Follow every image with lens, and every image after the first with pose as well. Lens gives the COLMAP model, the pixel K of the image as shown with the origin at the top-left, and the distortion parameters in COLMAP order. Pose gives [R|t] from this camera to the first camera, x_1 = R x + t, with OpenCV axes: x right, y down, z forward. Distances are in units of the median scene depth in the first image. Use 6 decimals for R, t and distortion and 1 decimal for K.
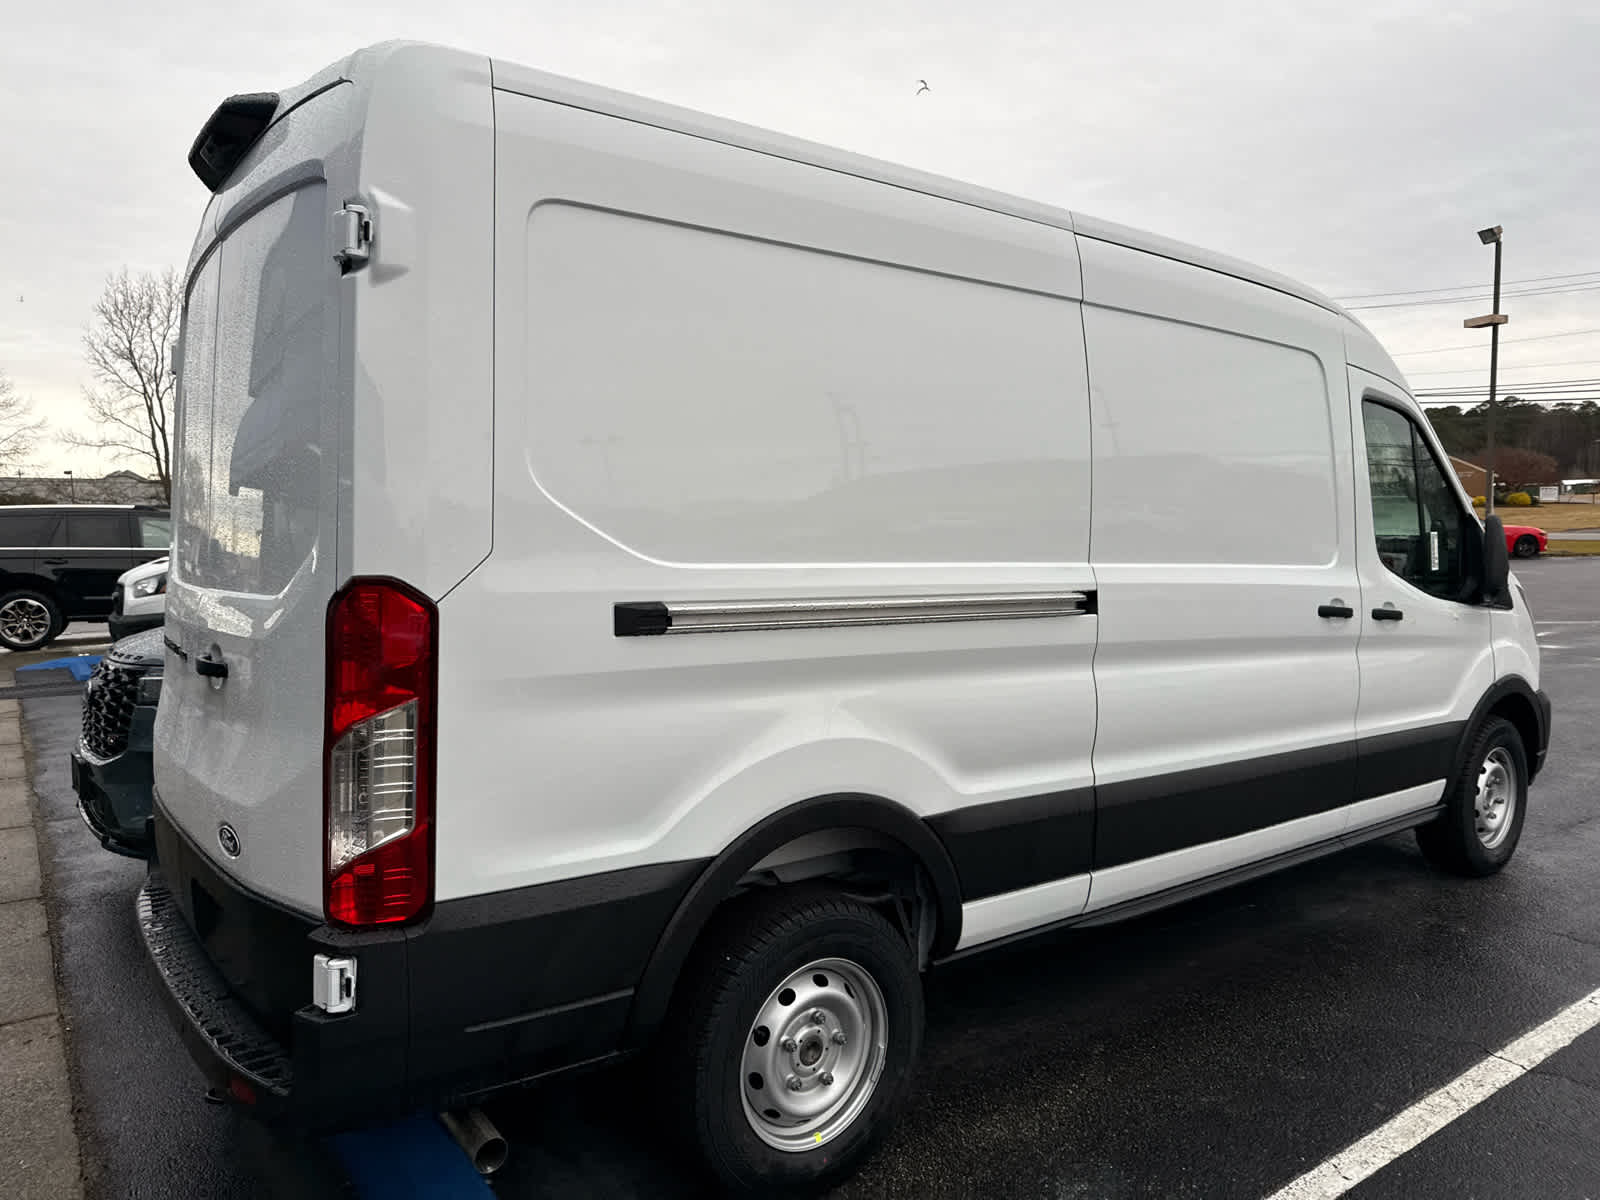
lens RADIAL K [[1138.9, 0, 791.5], [0, 1138.9, 597.9], [0, 0, 1]] dist [0.025214, -0.033019]
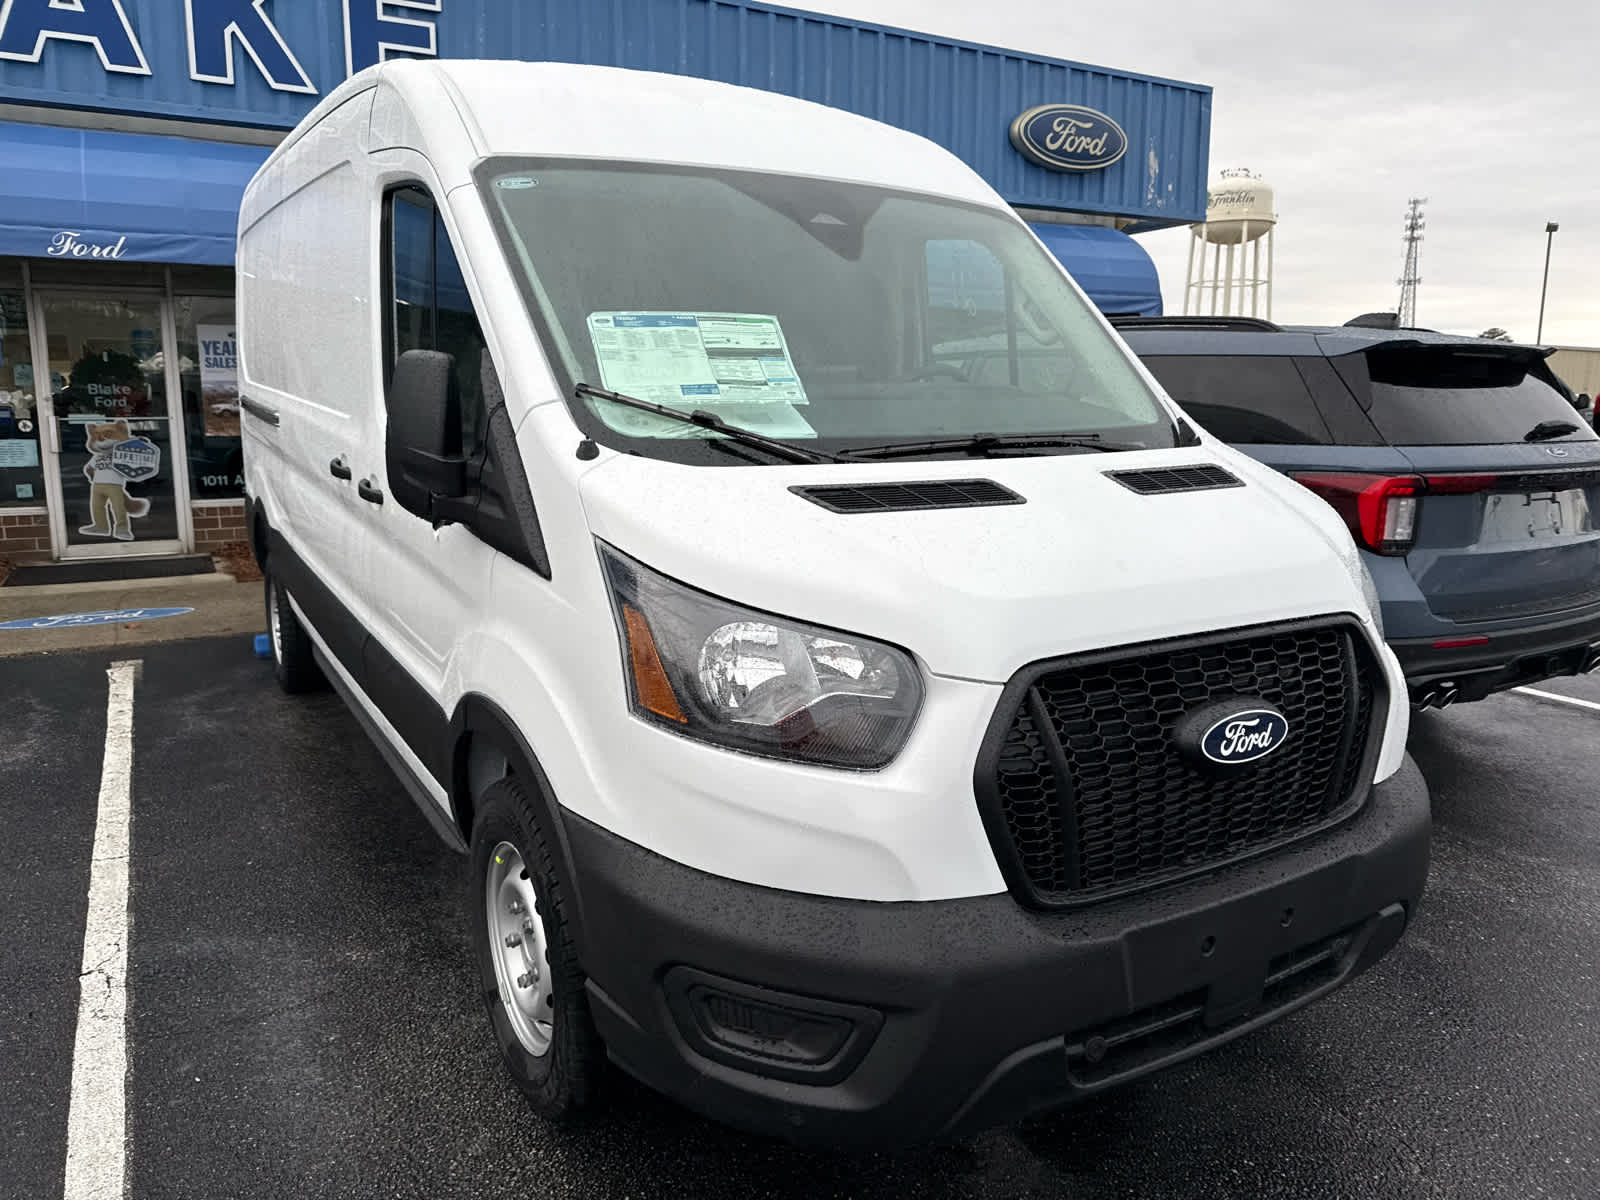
lens RADIAL K [[1138.9, 0, 789.1], [0, 1138.9, 584.9], [0, 0, 1]] dist [0.025214, -0.033019]
pose [[-0.116751, 0.191709, -0.974483, 1.753944], [-0.067652, 0.977379, 0.200384, -0.134796], [0.990854, 0.089321, -0.101141, 1.928278]]
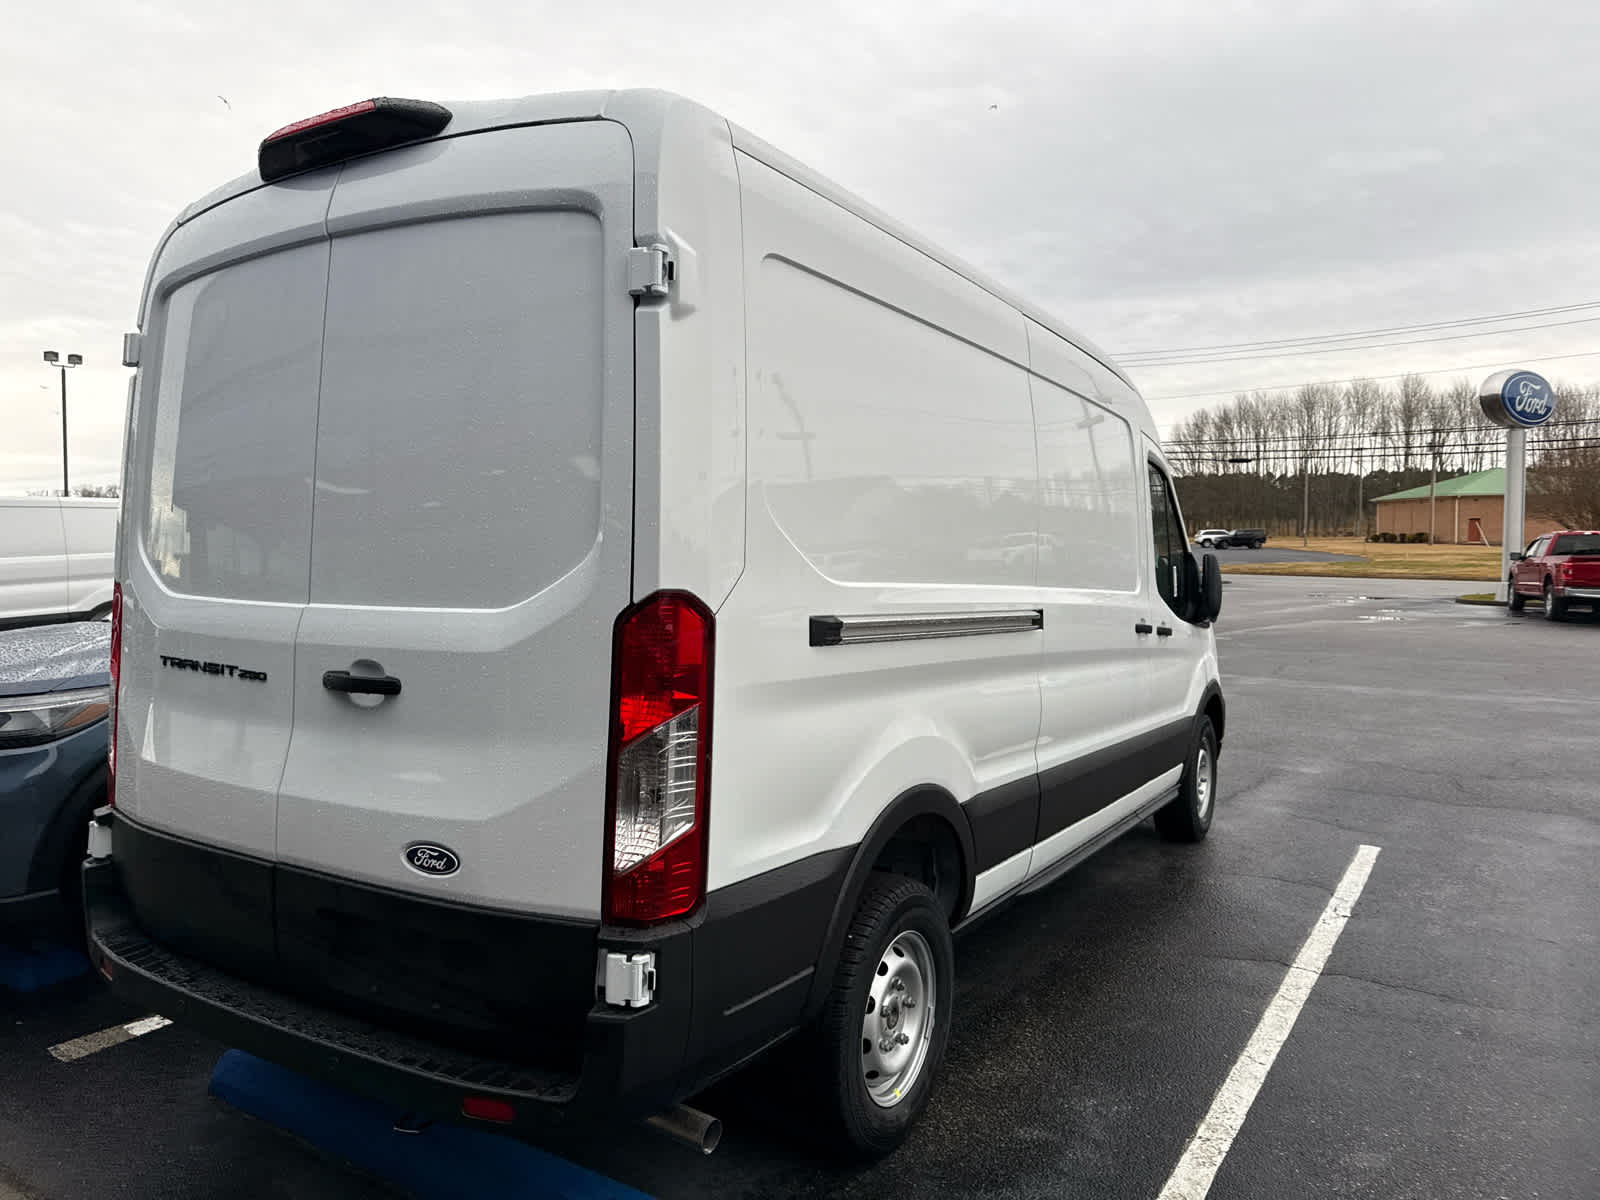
lens RADIAL K [[1138.9, 0, 797.1], [0, 1138.9, 588.2], [0, 0, 1]] dist [0.025214, -0.033019]
pose [[0.930219, 0.010828, 0.366846, -0.445412], [0.000878, 0.999496, -0.031730, 0.009494], [-0.367005, 0.029838, 0.929740, -0.023955]]
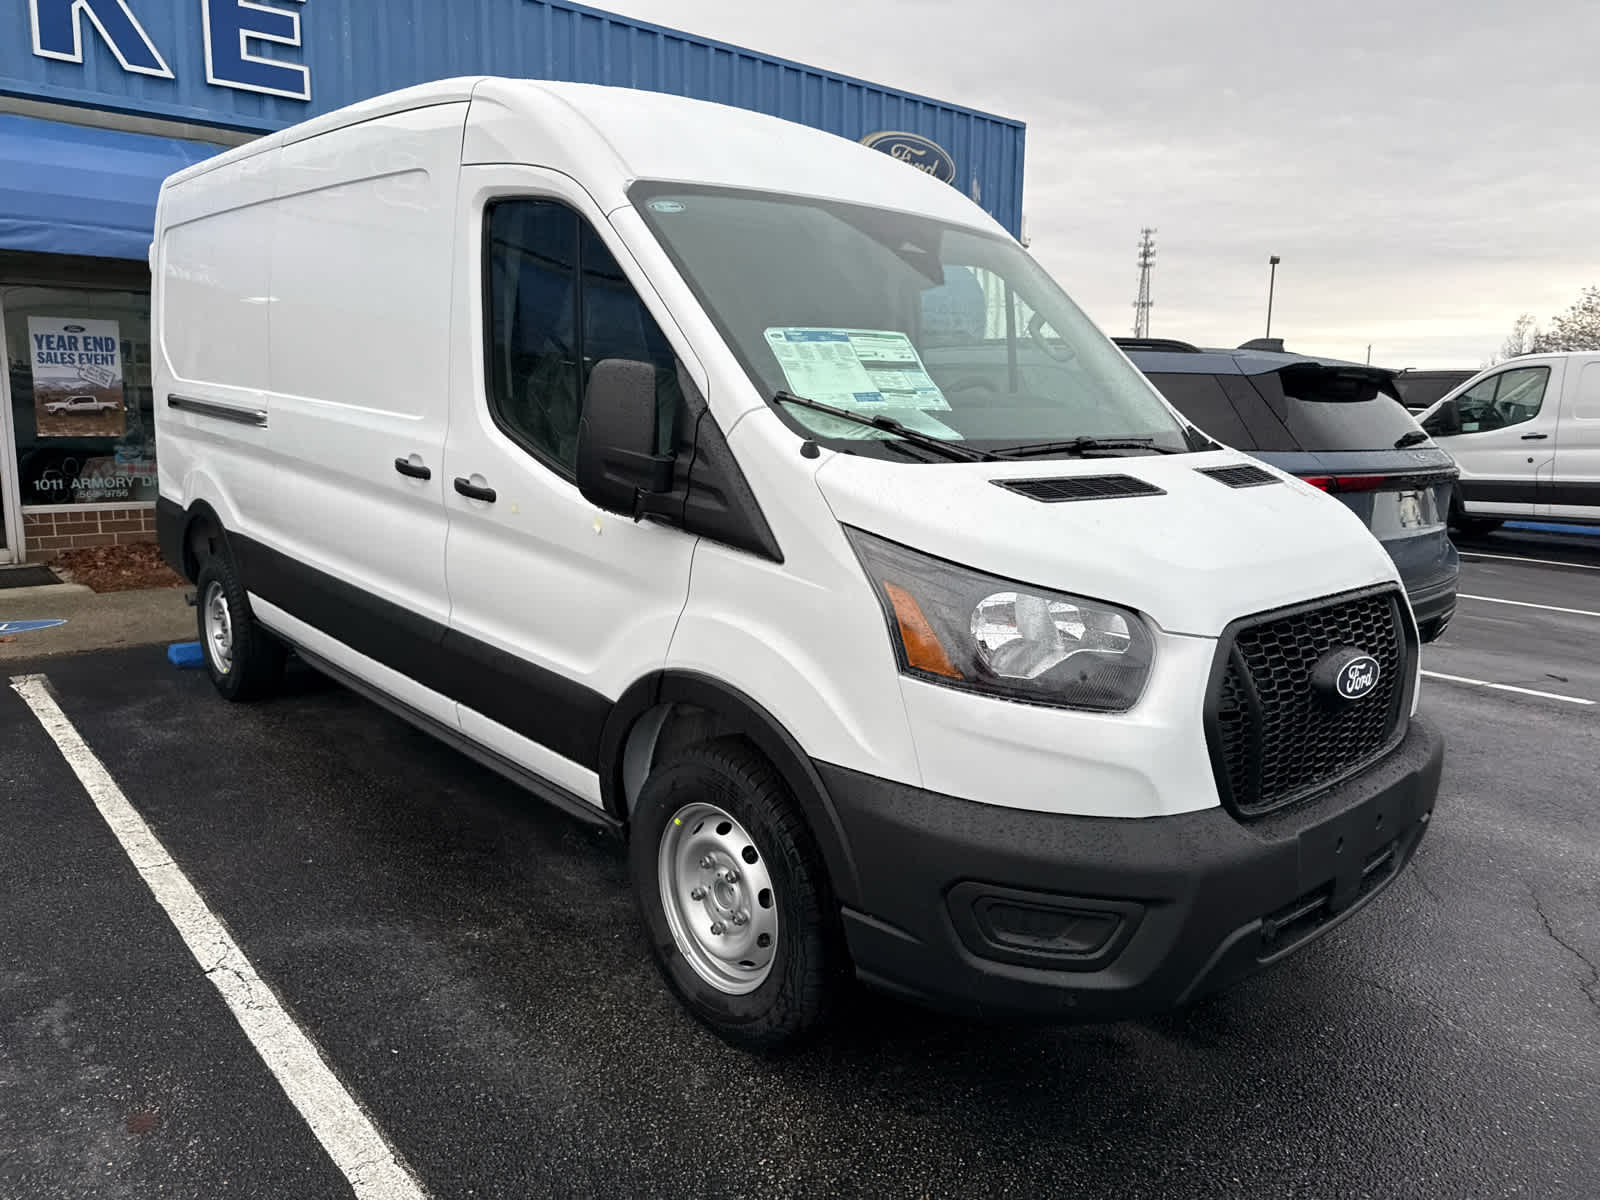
lens RADIAL K [[1138.9, 0, 785.3], [0, 1138.9, 580.3], [0, 0, 1]] dist [0.025214, -0.033019]
pose [[0.074021, 0.182672, -0.980383, 1.870823], [-0.086375, 0.980560, 0.176184, -0.115211], [0.993509, 0.071639, 0.088361, 1.636279]]
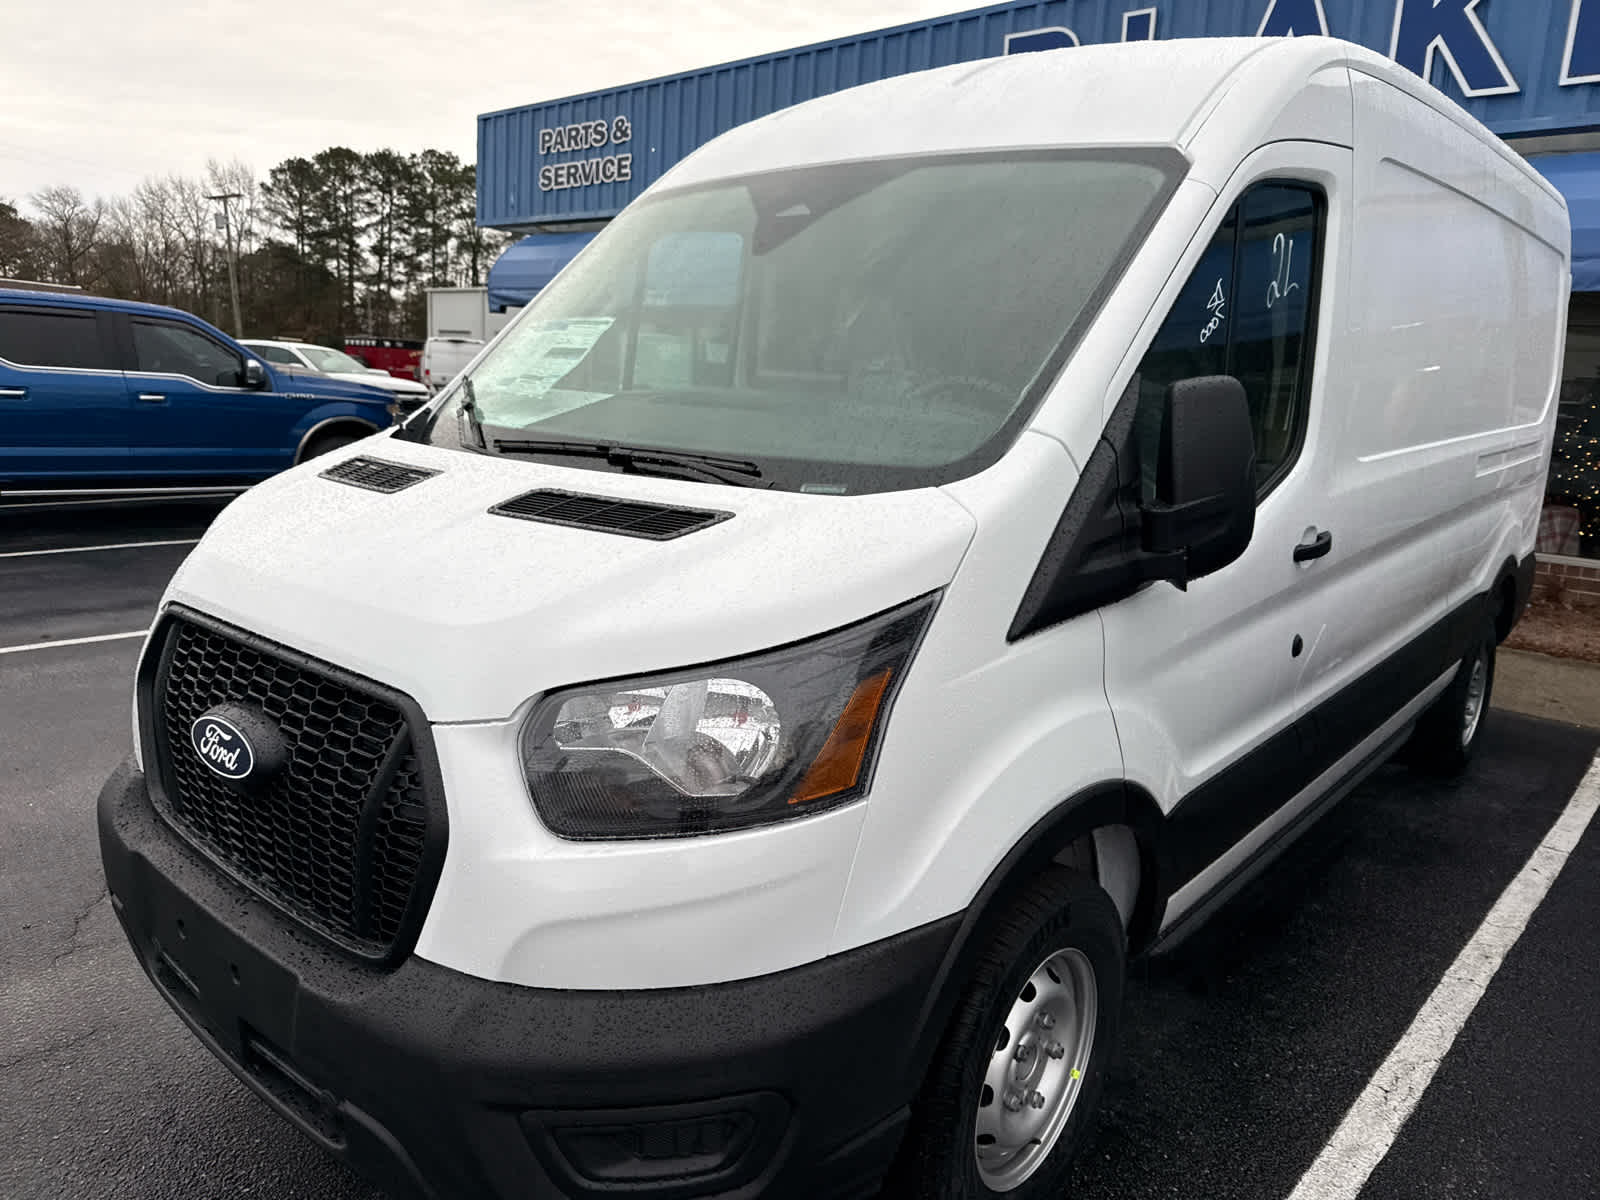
lens RADIAL K [[1119.3, 0, 795.4], [0, 1119.3, 622.1], [0, 0, 1]] dist [0.016830, -0.018305]
pose [[-0.978975, 0.014213, -0.203486, 0.913603], [-0.044358, 0.958864, 0.280380, -0.185410], [0.199101, 0.283511, -0.938073, 2.747598]]
